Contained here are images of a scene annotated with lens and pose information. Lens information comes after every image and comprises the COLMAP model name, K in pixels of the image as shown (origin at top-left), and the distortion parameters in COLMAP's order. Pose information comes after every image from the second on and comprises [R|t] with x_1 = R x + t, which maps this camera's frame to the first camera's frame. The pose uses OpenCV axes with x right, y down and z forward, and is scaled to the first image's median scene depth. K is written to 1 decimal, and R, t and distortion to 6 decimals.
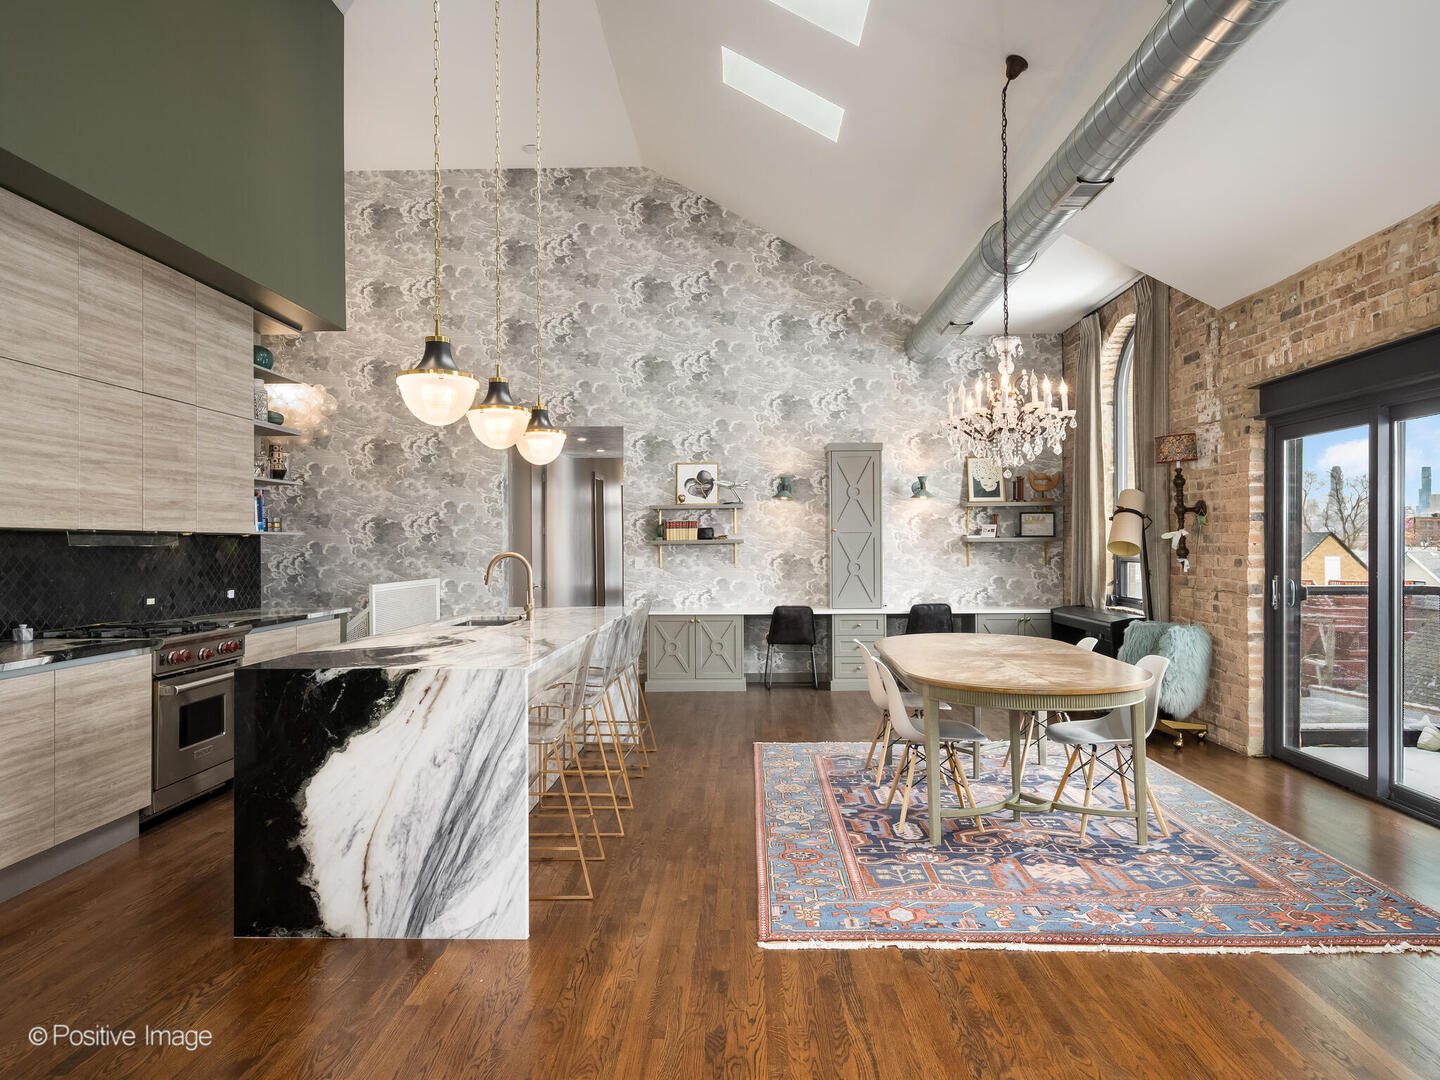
lens RADIAL K [[891.2, 0, 723.9], [0, 891.2, 539.5], [0, 0, 1]] dist [-0.003148, 0.000921]
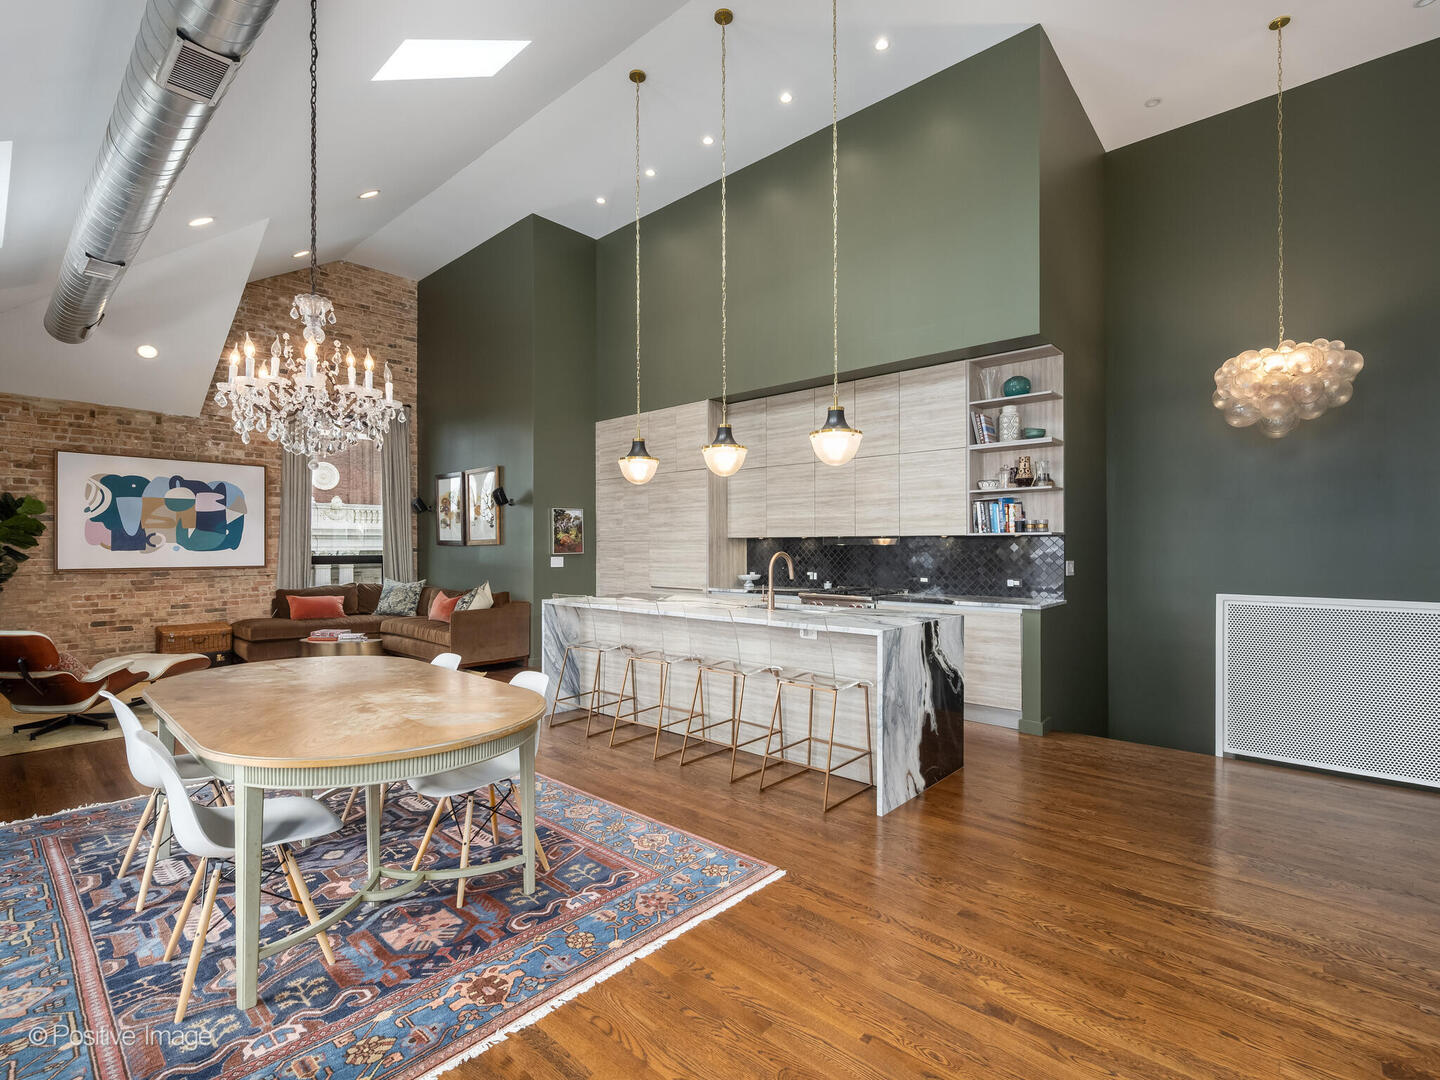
lens RADIAL K [[675.6, 0, 727.6], [0, 675.6, 545.6], [0, 0, 1]] dist [-0.001677, -0.000997]
pose [[-0.642031, 0.009085, -0.766625, 0.412959], [0.010599, 0.999939, 0.002973, 0.001614], [0.766606, -0.006217, -0.642088, 1.266197]]
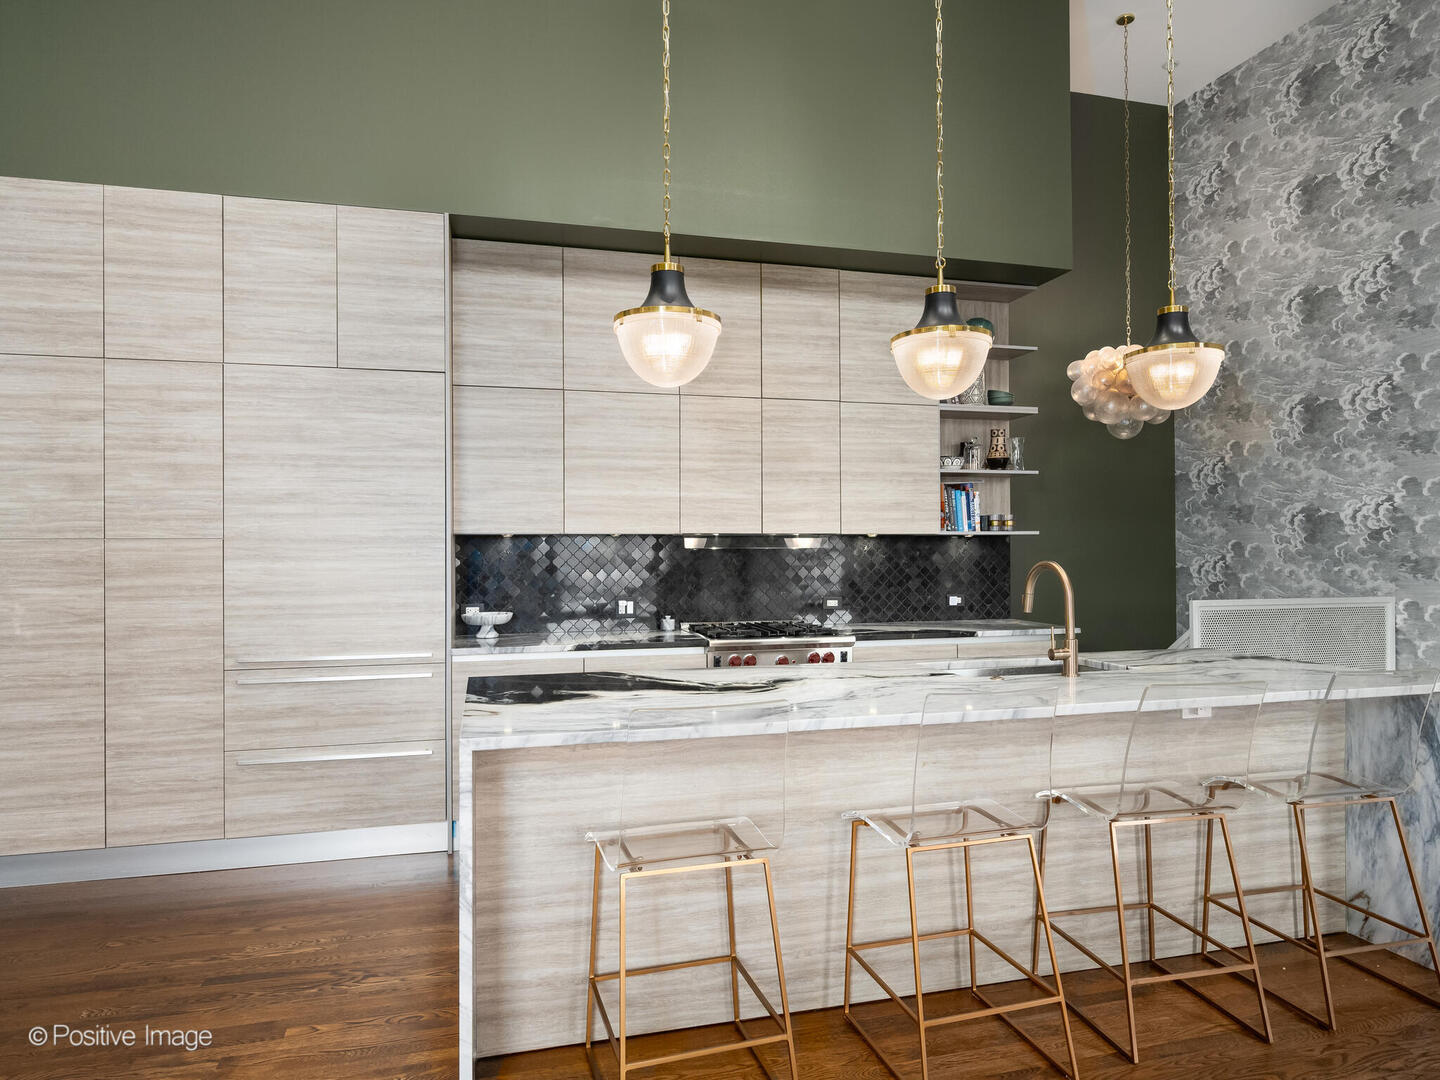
lens RADIAL K [[891.2, 0, 723.9], [0, 891.2, 539.5], [0, 0, 1]] dist [-0.003148, 0.000921]
pose [[0.285968, -0.003116, -0.958234, 0.238302], [0.006880, 0.999976, -0.001199, -0.001515], [0.958215, -0.006250, 0.285982, 0.504529]]
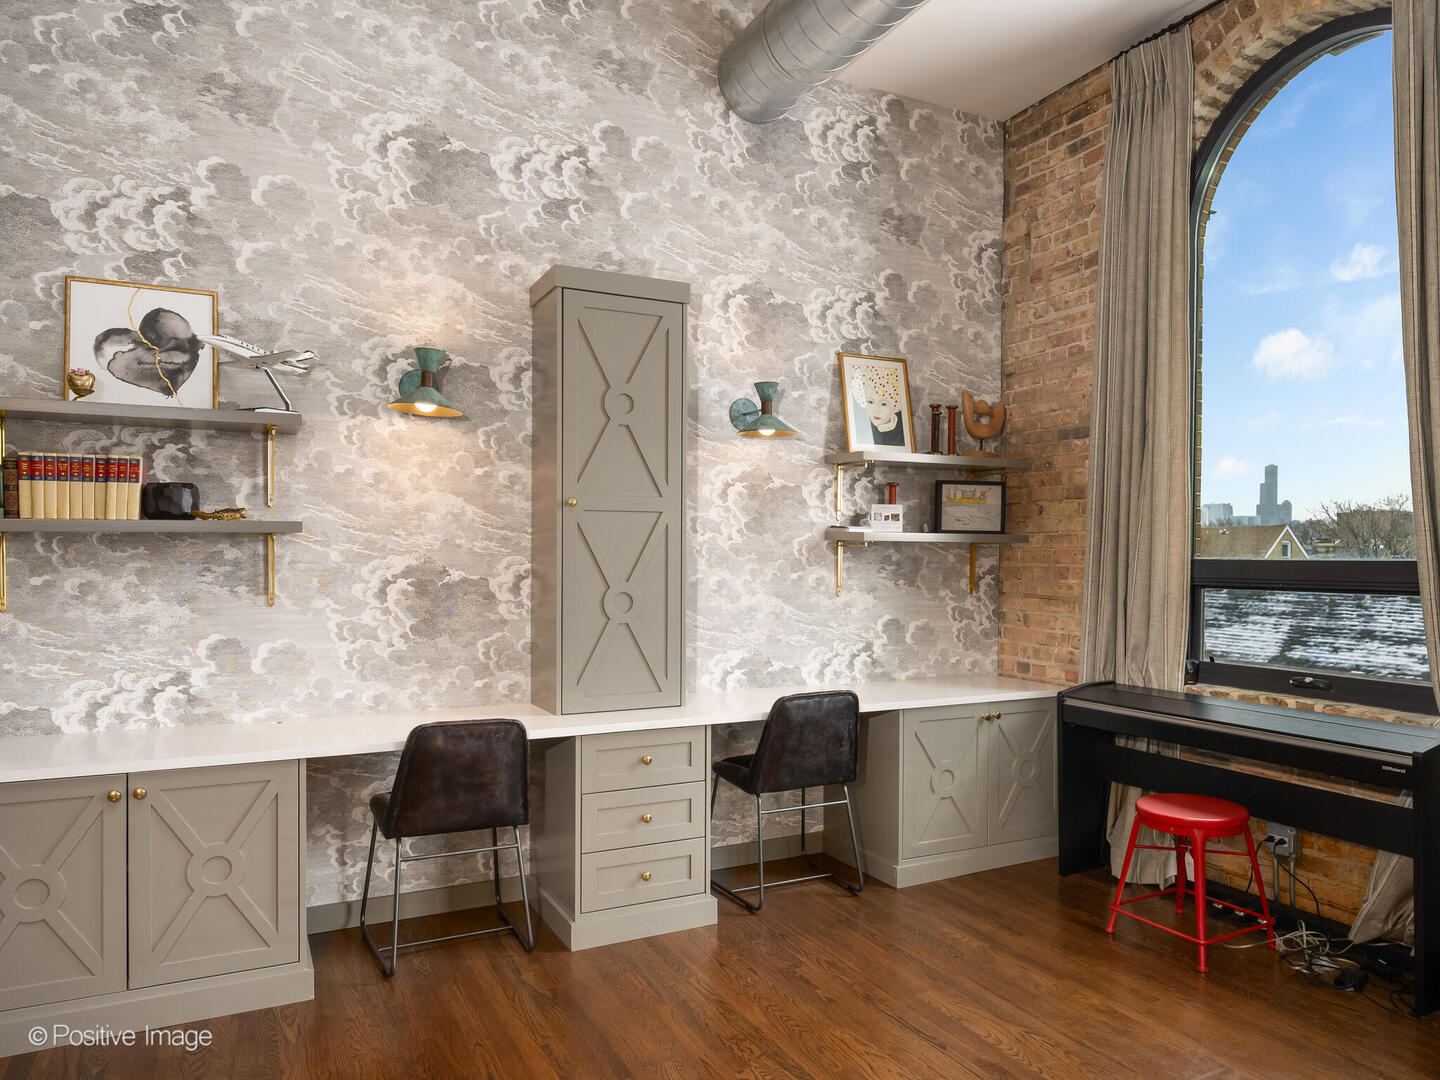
lens RADIAL K [[972.4, 0, 723.8], [0, 972.4, 568.6], [0, 0, 1]] dist [-0.000091, -0.001650]
pose [[0.882377, 0.004510, 0.470522, -0.013170], [-0.011401, 0.999865, 0.011796, 0.015811], [-0.470406, -0.015773, 0.882309, 0.854516]]
